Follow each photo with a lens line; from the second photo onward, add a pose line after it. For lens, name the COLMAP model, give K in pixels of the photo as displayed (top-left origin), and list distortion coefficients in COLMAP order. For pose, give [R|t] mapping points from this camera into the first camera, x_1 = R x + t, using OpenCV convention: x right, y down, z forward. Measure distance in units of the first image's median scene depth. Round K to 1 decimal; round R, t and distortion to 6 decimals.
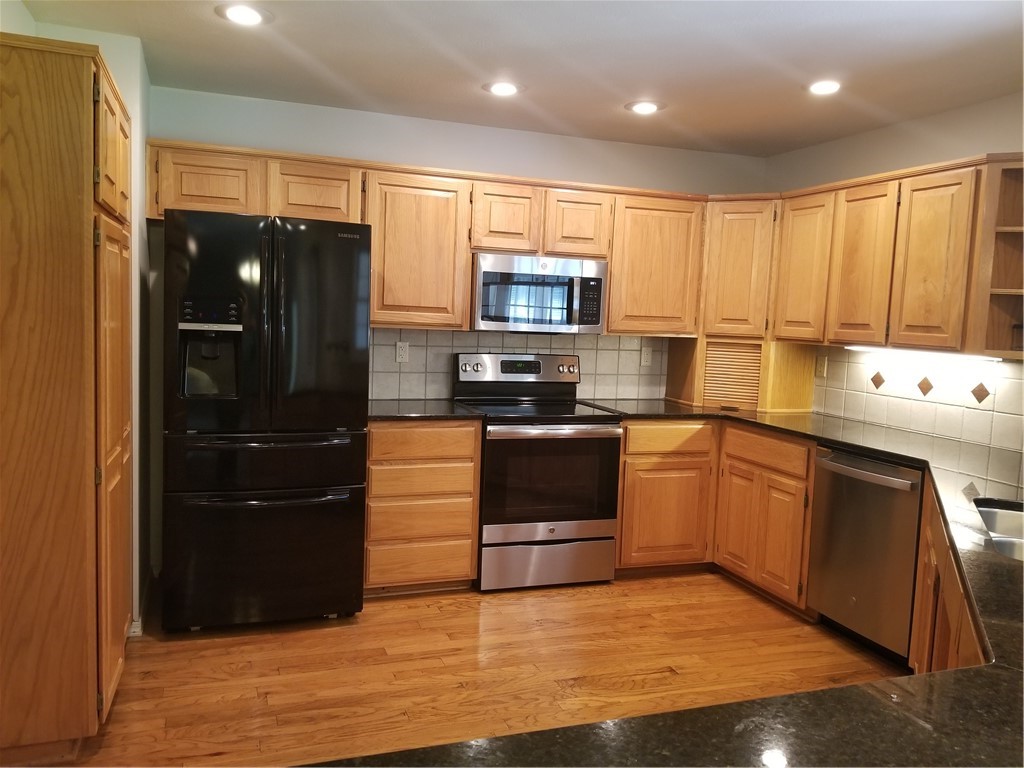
lens RADIAL K [[795.5, 0, 503.2], [0, 795.5, 382.4], [0, 0, 1]] dist [0.091491, -0.141994]
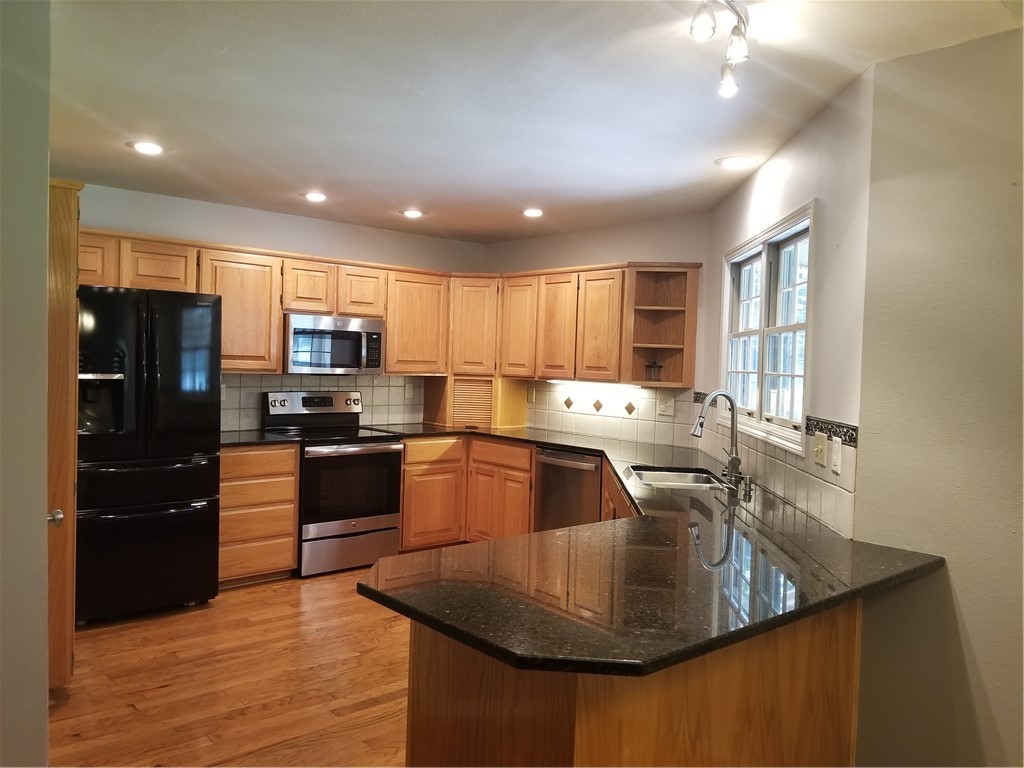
lens RADIAL K [[795.5, 0, 485.6], [0, 795.5, 384.4], [0, 0, 1]] dist [0.091491, -0.141994]
pose [[0.934289, -0.023514, 0.355741, -0.207449], [0.038507, 0.998641, -0.035124, 0.009353], [-0.354431, 0.046515, 0.933924, -0.329887]]
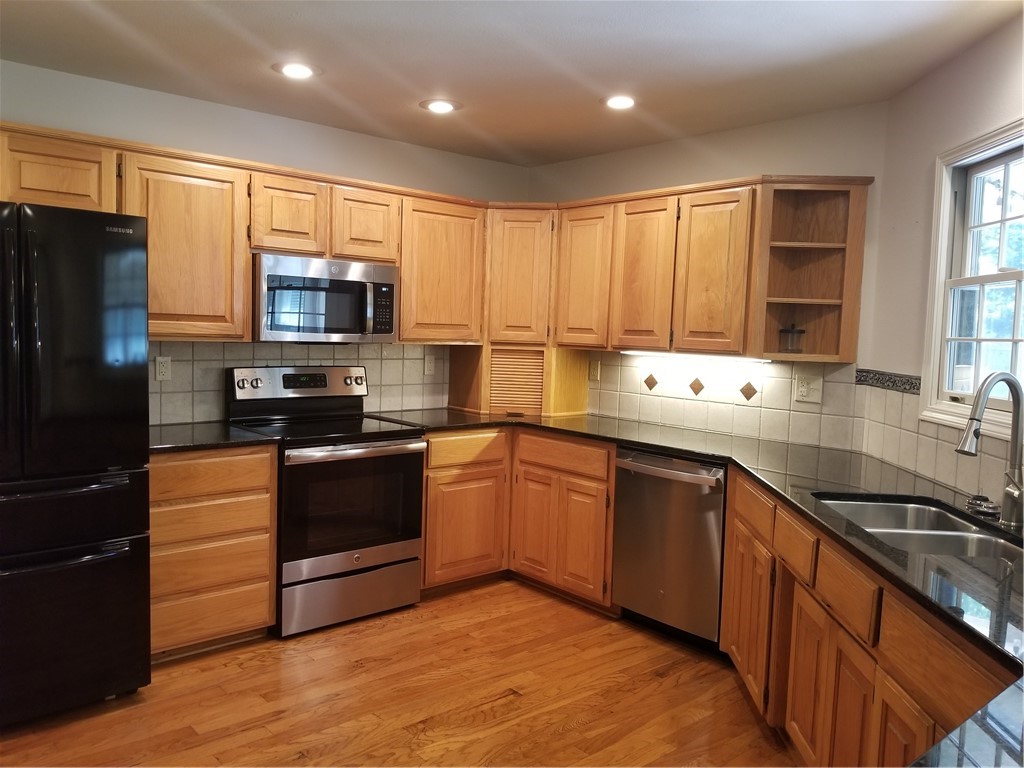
lens RADIAL K [[795.5, 0, 485.1], [0, 795.5, 384.2], [0, 0, 1]] dist [0.091491, -0.141994]
pose [[0.933097, -0.037465, 0.357669, -0.128662], [0.037811, 0.999267, 0.006028, -0.015537], [-0.357632, 0.007899, 0.933829, 0.091139]]
